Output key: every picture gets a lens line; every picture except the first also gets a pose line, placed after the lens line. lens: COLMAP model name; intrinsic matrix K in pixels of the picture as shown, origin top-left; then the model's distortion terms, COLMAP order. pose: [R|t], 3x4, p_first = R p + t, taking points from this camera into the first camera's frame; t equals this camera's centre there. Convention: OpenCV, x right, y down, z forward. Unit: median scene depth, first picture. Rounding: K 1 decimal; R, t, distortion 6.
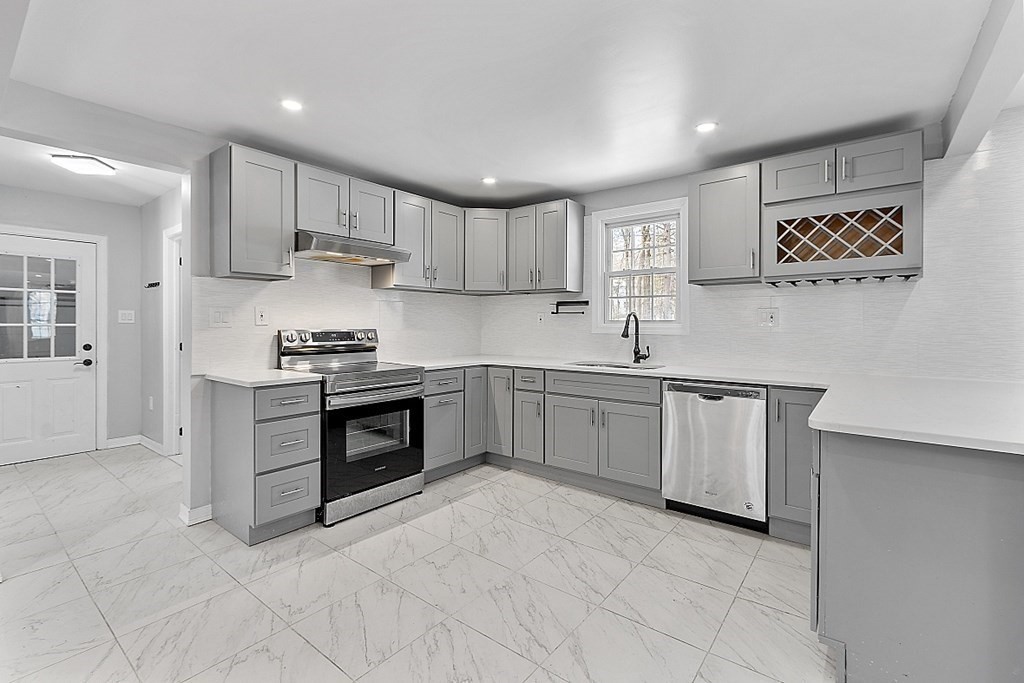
lens RADIAL K [[451.1, 0, 491.6], [0, 451.1, 327.8], [0, 0, 1]] dist [-0.003805, -0.000416]
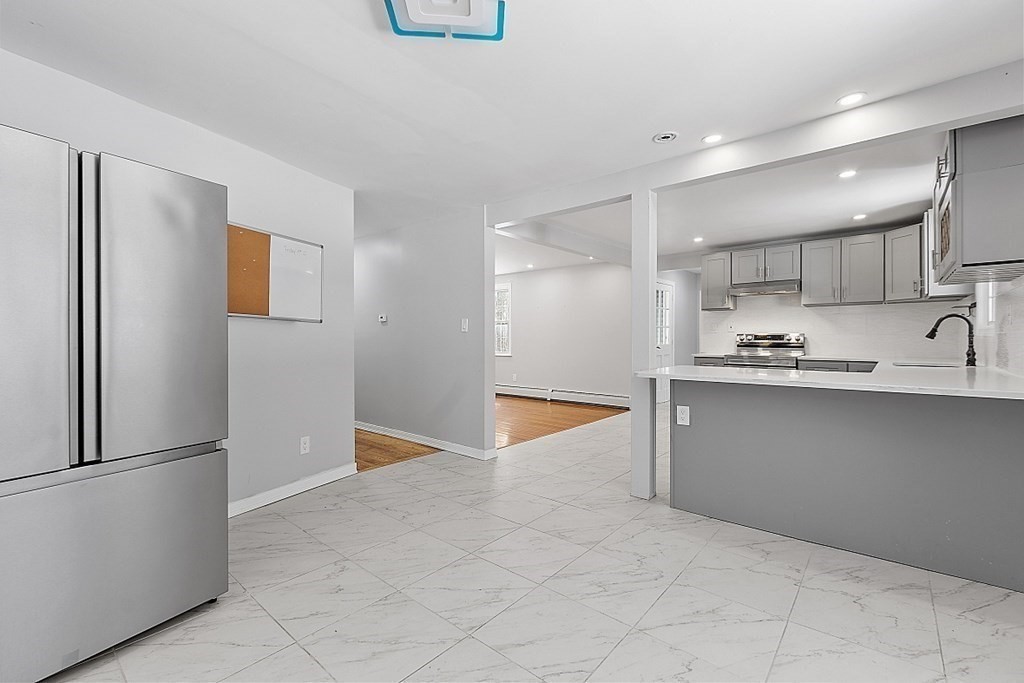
lens RADIAL K [[451.1, 0, 513.7], [0, 451.1, 338.0], [0, 0, 1]] dist [-0.003805, -0.000416]
pose [[-0.023568, -0.001066, -0.999722, 1.631419], [-0.000047, 0.999999, -0.001065, 0.025210], [0.999722, 0.000022, -0.023568, 0.062260]]
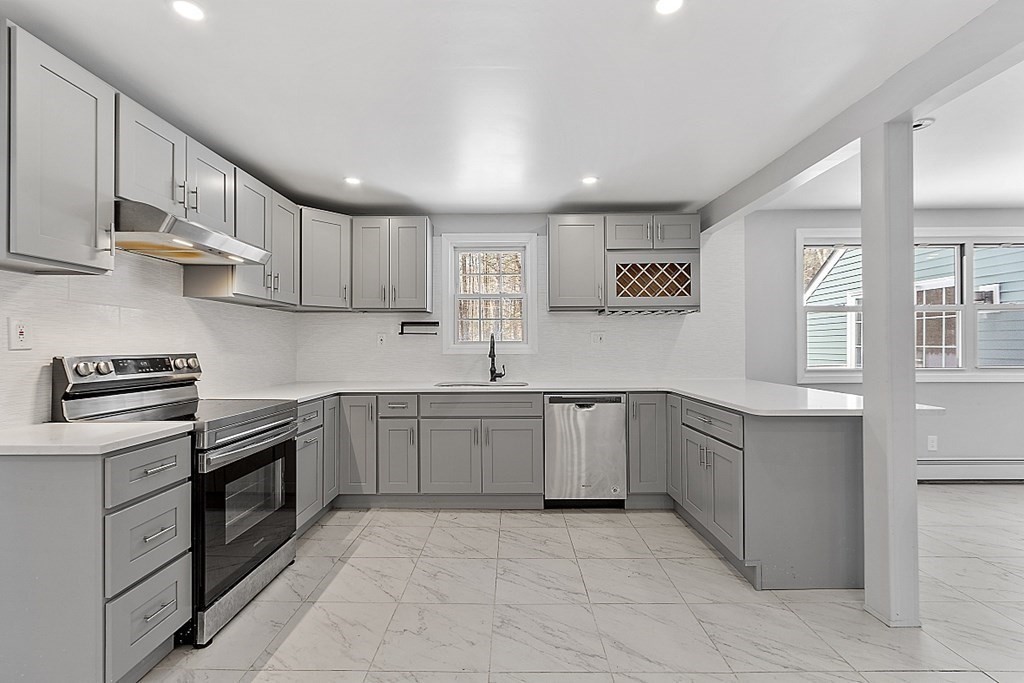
lens RADIAL K [[451.1, 0, 504.4], [0, 451.1, 344.1], [0, 0, 1]] dist [-0.003805, -0.000416]
pose [[0.790183, -0.003717, 0.612860, -0.389087], [0.011906, 0.999886, -0.009288, 0.000362], [-0.612755, 0.014636, 0.790137, 0.172636]]
